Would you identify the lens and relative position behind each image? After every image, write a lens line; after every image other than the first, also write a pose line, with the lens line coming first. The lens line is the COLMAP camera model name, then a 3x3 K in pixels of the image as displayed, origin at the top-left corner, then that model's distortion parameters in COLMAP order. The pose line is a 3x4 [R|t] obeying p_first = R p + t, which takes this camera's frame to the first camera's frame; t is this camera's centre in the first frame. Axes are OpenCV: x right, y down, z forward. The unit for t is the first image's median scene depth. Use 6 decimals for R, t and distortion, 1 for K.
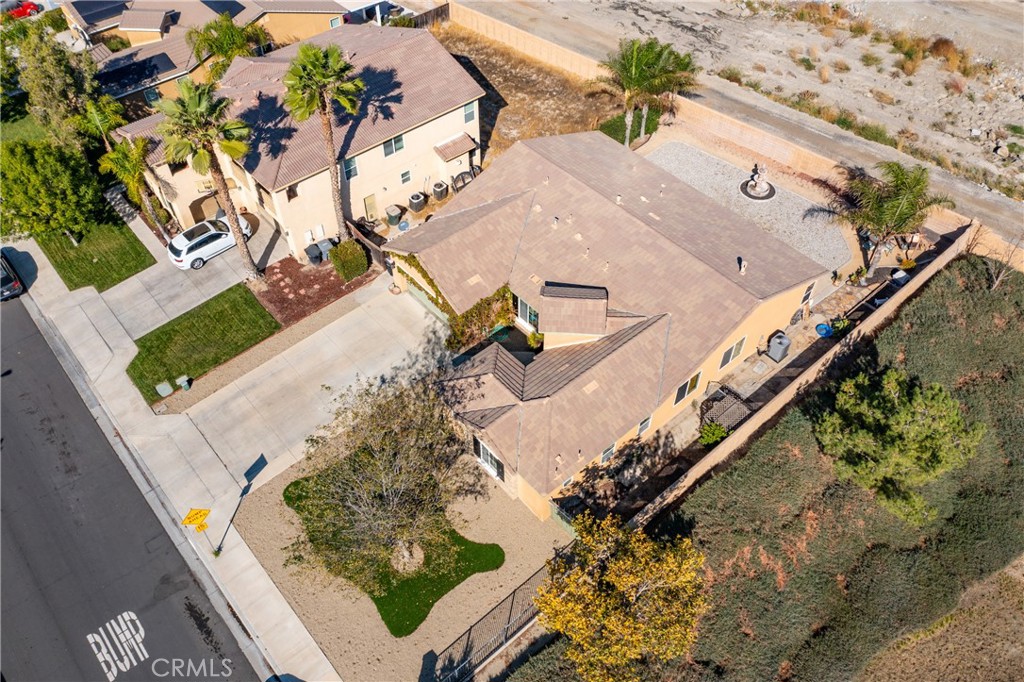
lens RADIAL K [[797.4, 0, 509.3], [0, 797.4, 343.5], [0, 0, 1]] dist [0.000495, -0.040329]
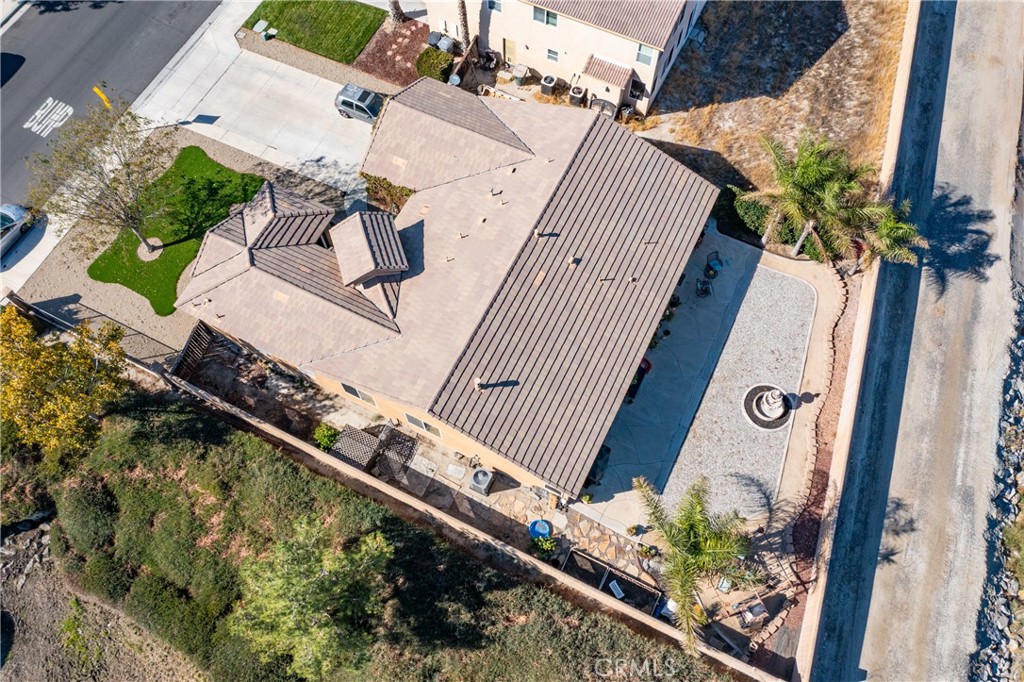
lens RADIAL K [[797.4, 0, 509.3], [0, 797.4, 343.5], [0, 0, 1]] dist [0.000495, -0.040329]
pose [[0.386596, 0.839925, -0.380881, 0.611448], [-0.686239, 0.537895, 0.489637, -0.572675], [0.616132, 0.072083, 0.784337, 0.364534]]
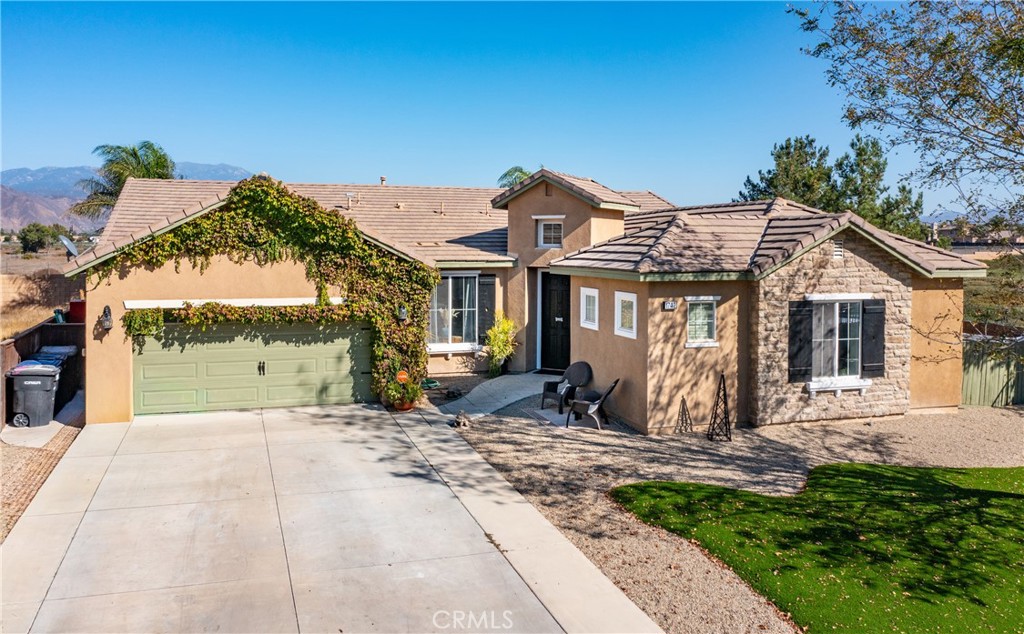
lens RADIAL K [[816.6, 0, 491.6], [0, 816.6, 263.5], [0, 0, 1]] dist [-0.016871, -0.004095]
pose [[0.389399, -0.013419, 0.920971, -0.460111], [0.682798, 0.675297, -0.278857, 0.105518], [-0.618187, 0.737424, 0.272122, 0.921307]]
